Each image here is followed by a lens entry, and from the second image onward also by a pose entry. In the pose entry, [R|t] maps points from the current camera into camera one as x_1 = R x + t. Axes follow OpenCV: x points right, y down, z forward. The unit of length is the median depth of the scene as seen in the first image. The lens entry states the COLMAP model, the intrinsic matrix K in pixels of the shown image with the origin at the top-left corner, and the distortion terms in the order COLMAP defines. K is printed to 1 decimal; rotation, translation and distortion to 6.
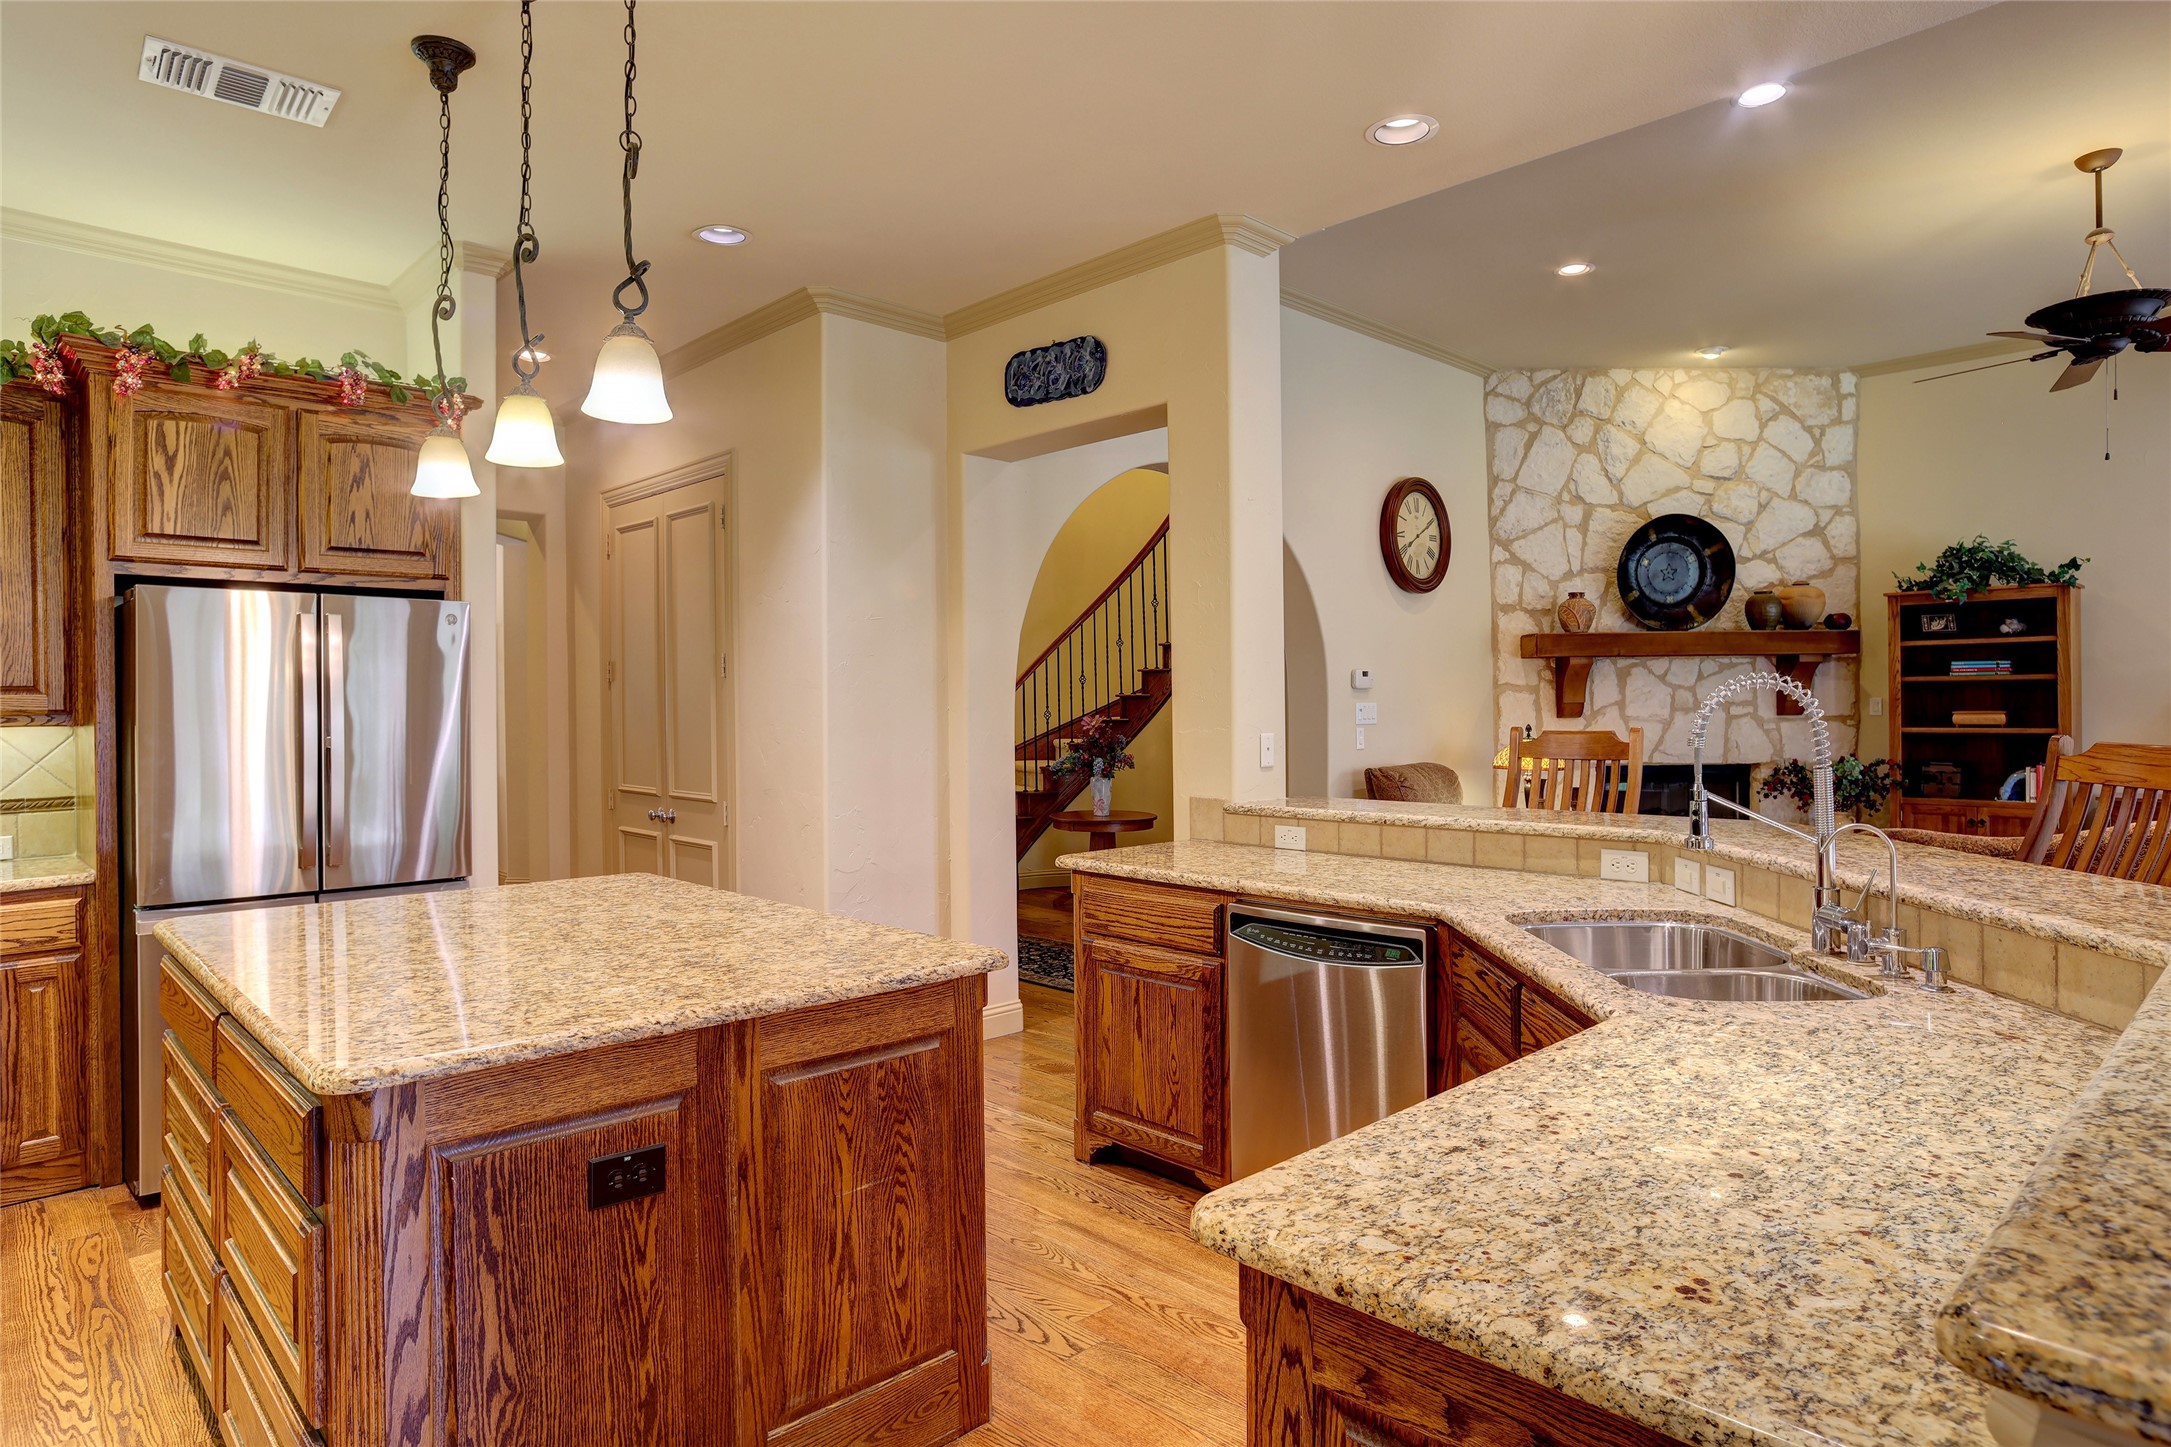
lens RADIAL K [[1239.2, 0, 1074.0], [0, 1239.2, 707.1], [0, 0, 1]] dist [-0.073867, 0.052609]
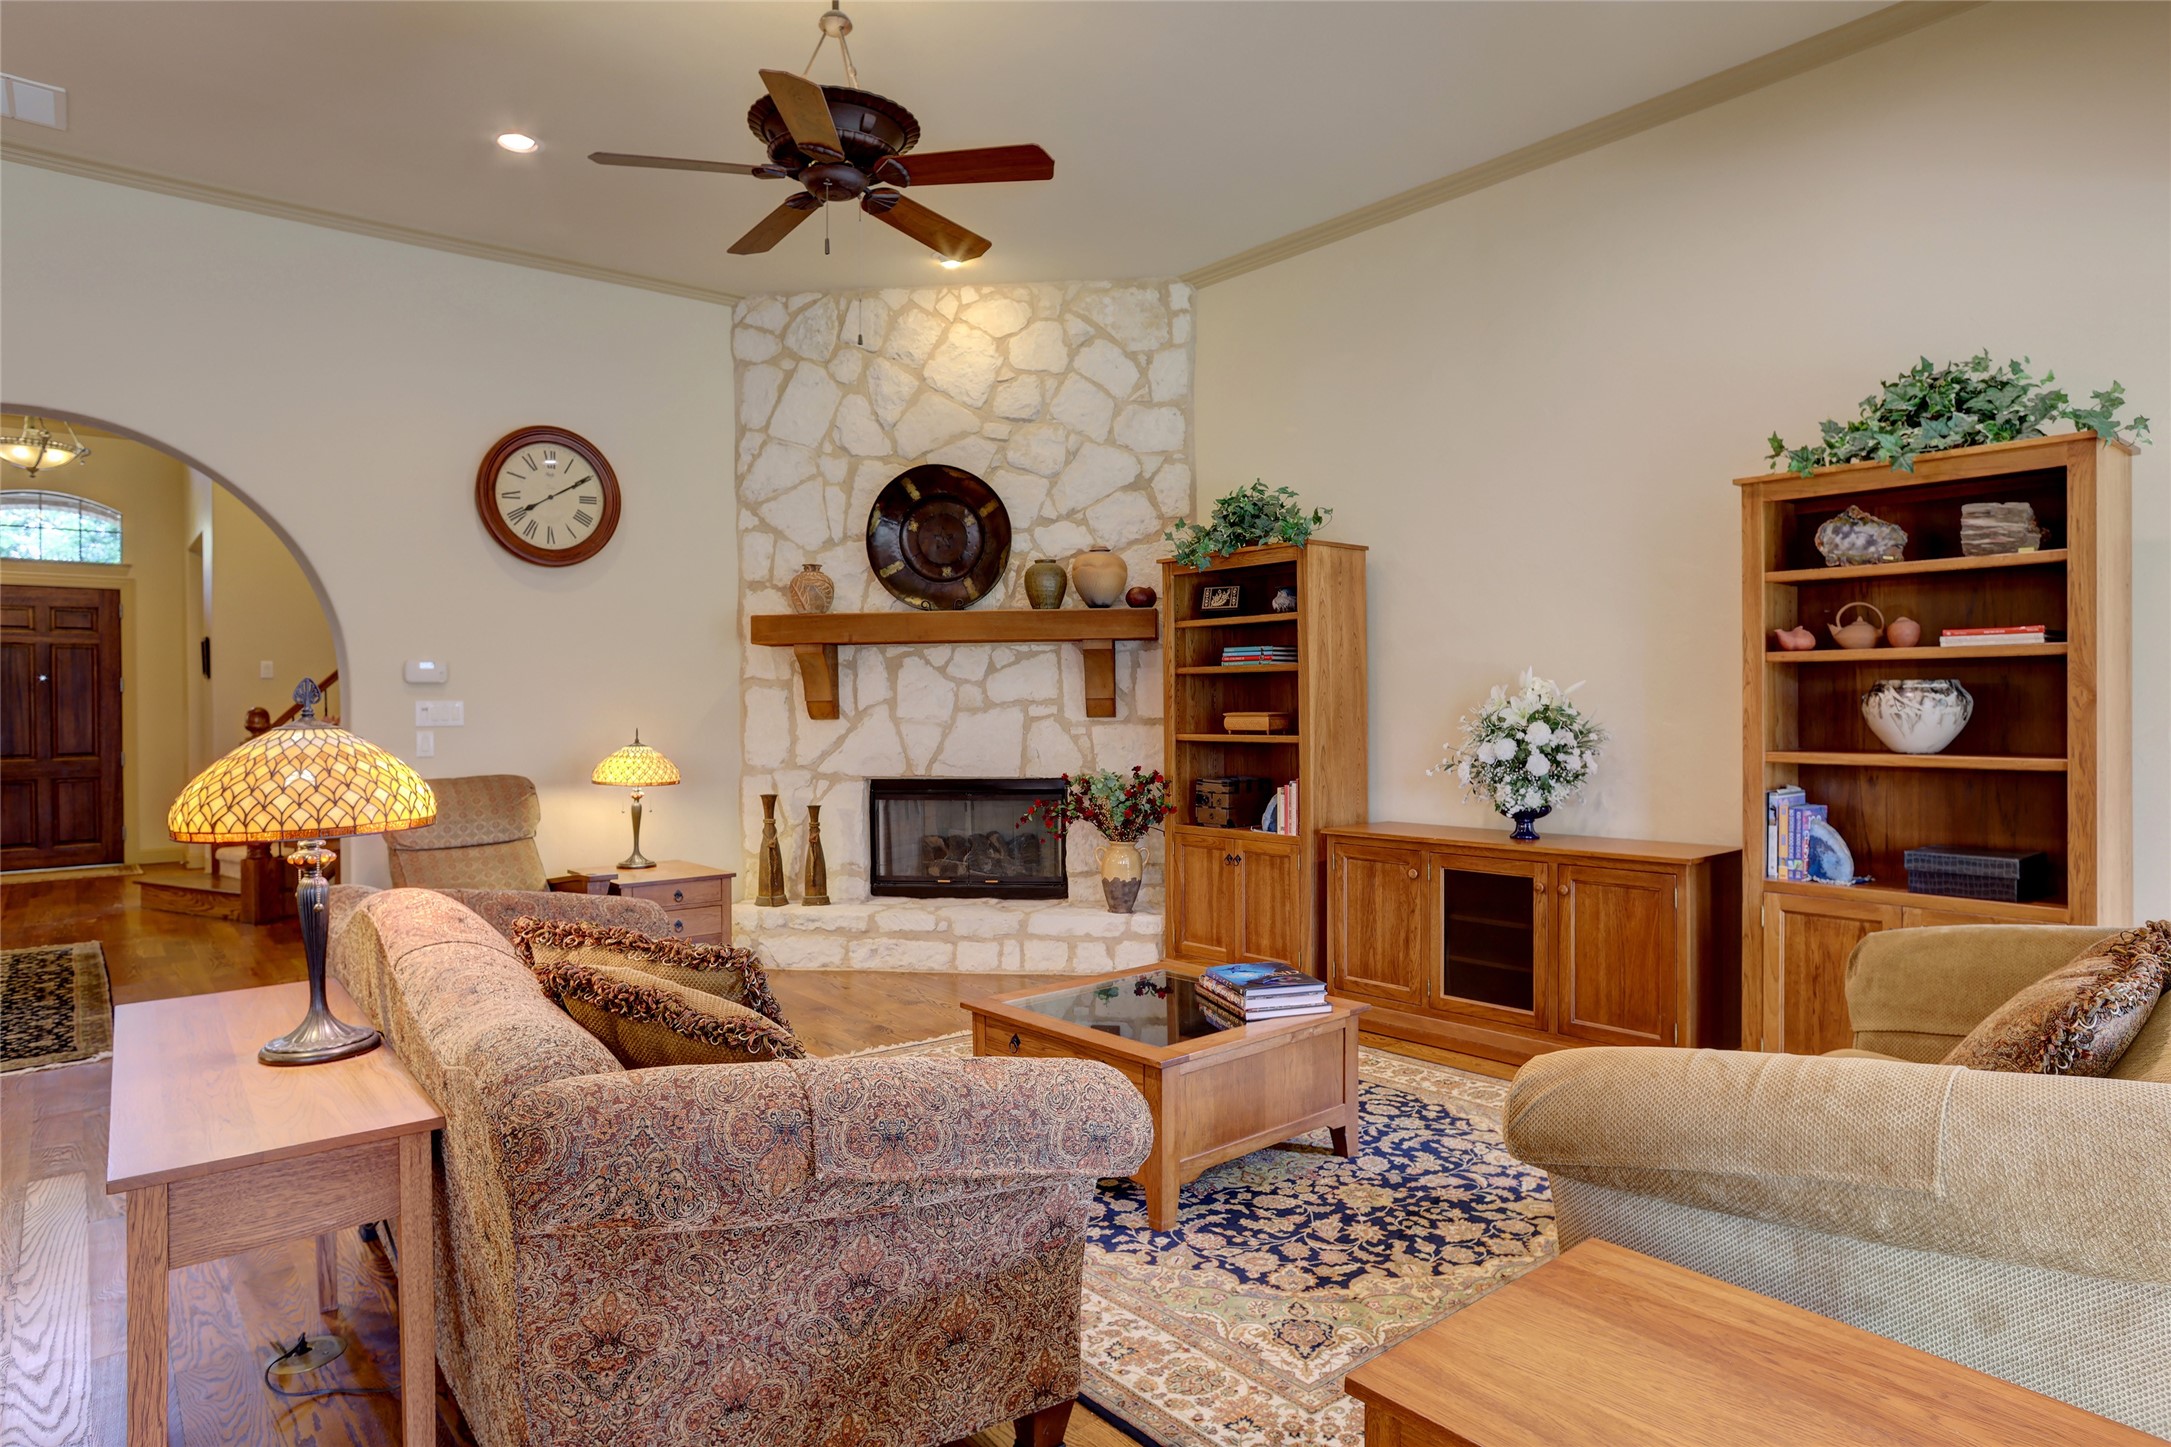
lens RADIAL K [[1239.2, 0, 1074.0], [0, 1239.2, 707.1], [0, 0, 1]] dist [-0.073867, 0.052609]
pose [[0.997486, 0.002006, -0.070835, 0.625805], [-0.001979, 0.999998, 0.000456, -0.000162], [0.070835, -0.000314, 0.997488, 0.194815]]
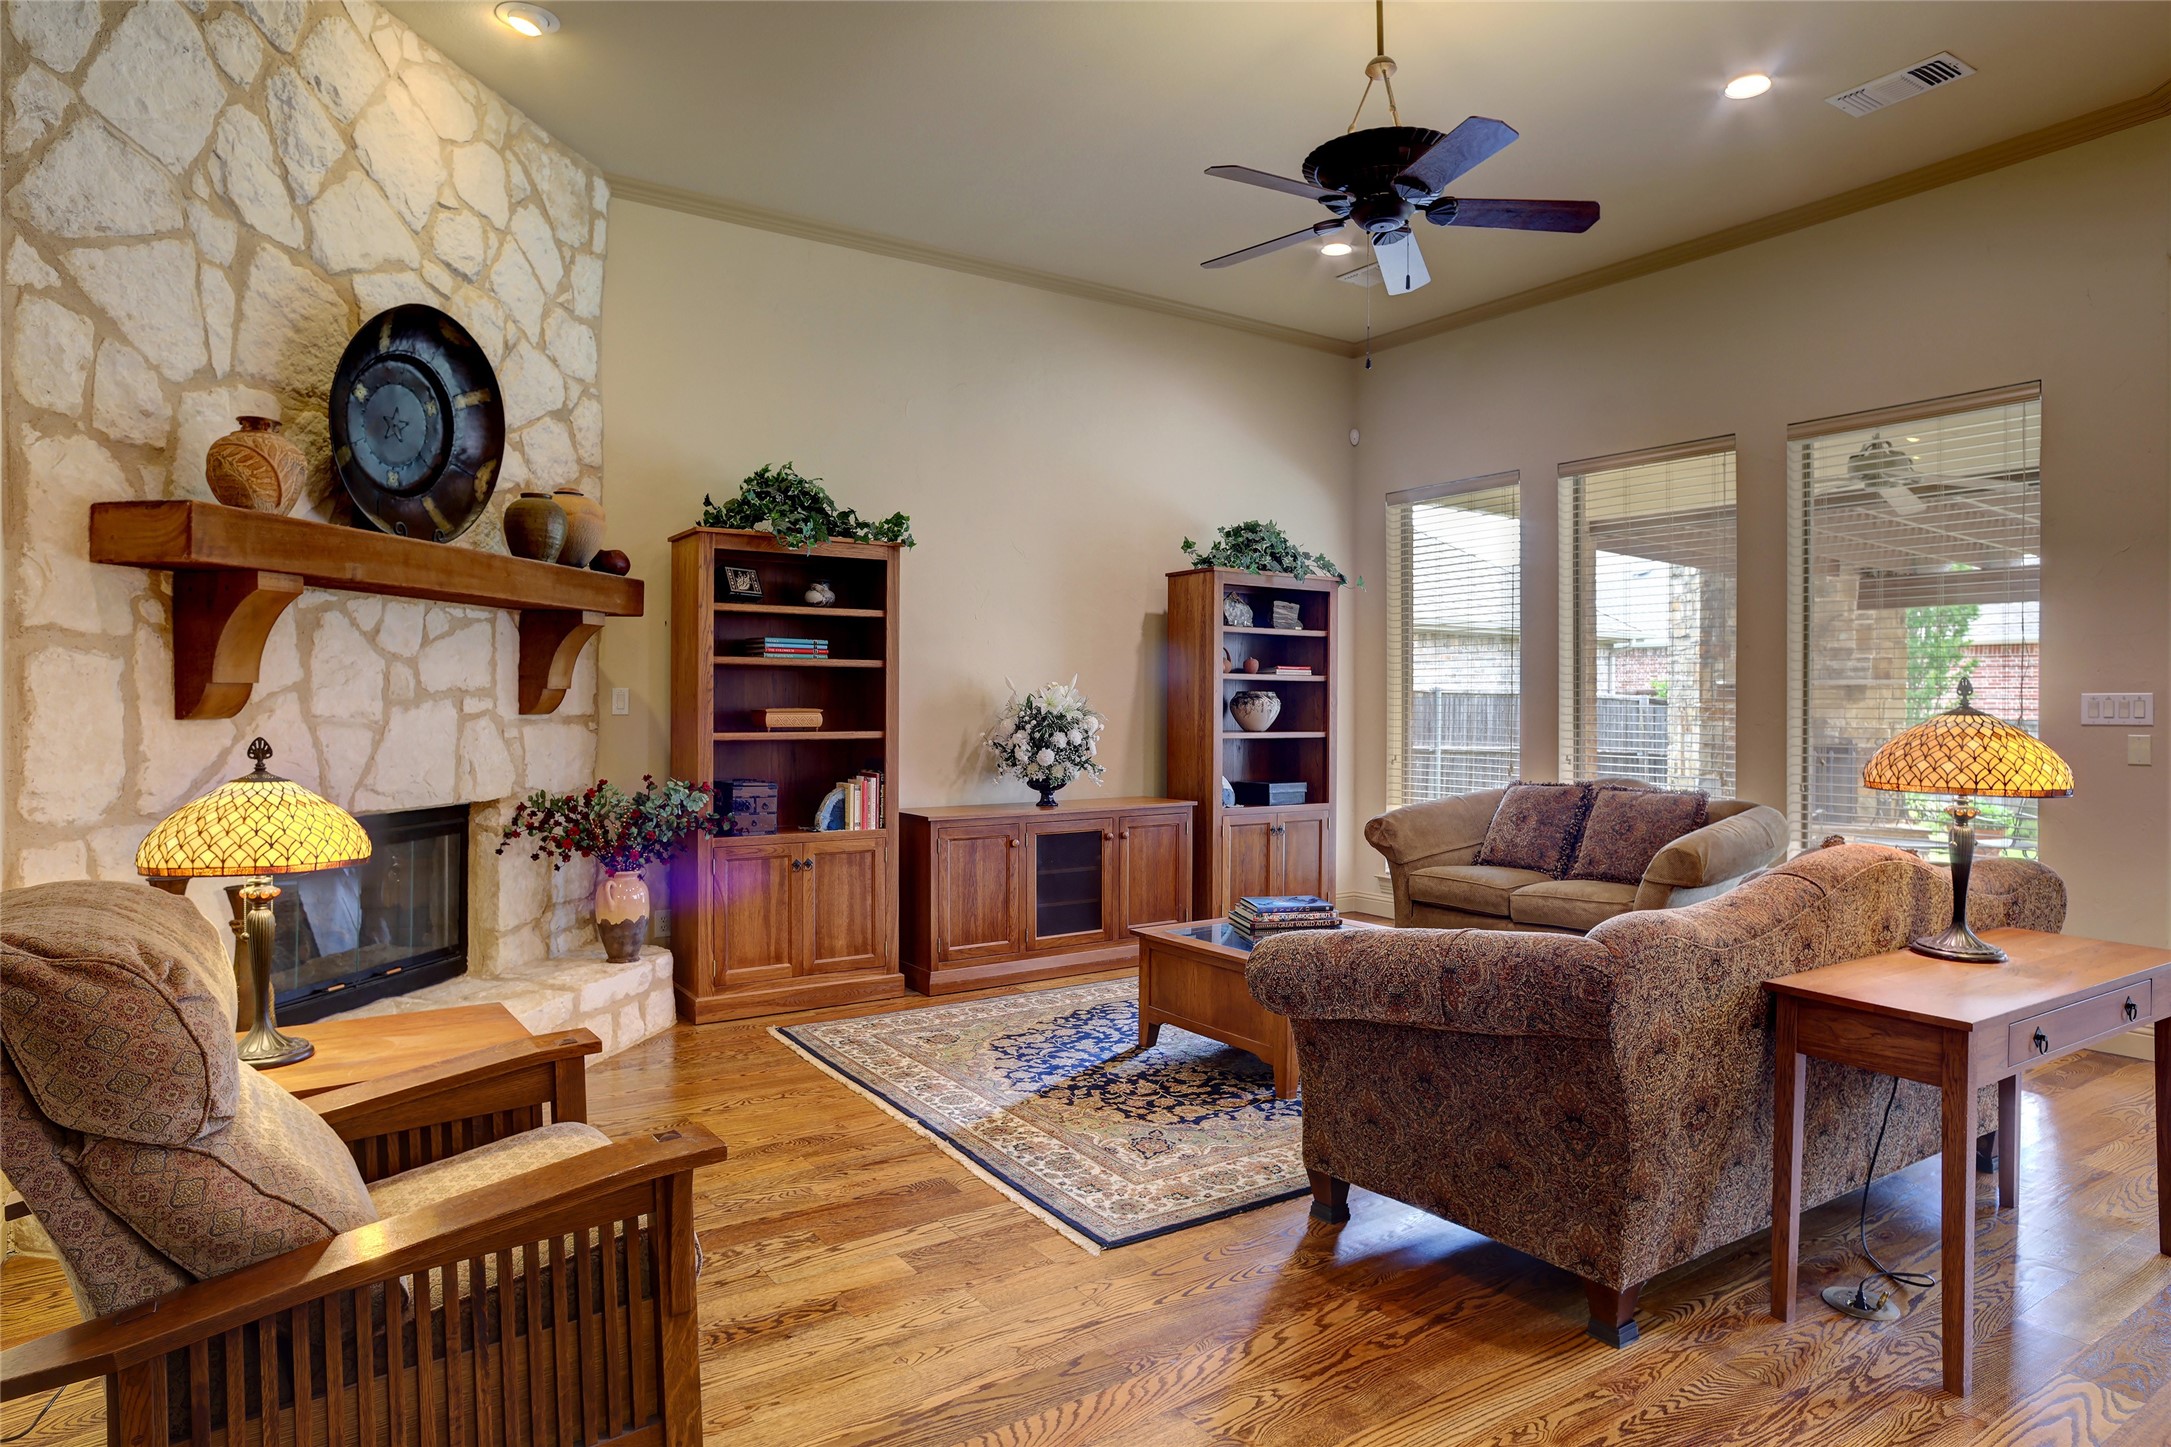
lens RADIAL K [[1239.2, 0, 1074.0], [0, 1239.2, 707.1], [0, 0, 1]] dist [-0.073867, 0.052609]
pose [[0.173693, 0.006992, 0.984775, 0.051137], [-0.005071, 0.999968, -0.006205, 0.005609], [-0.984787, -0.003916, 0.173723, 0.638500]]
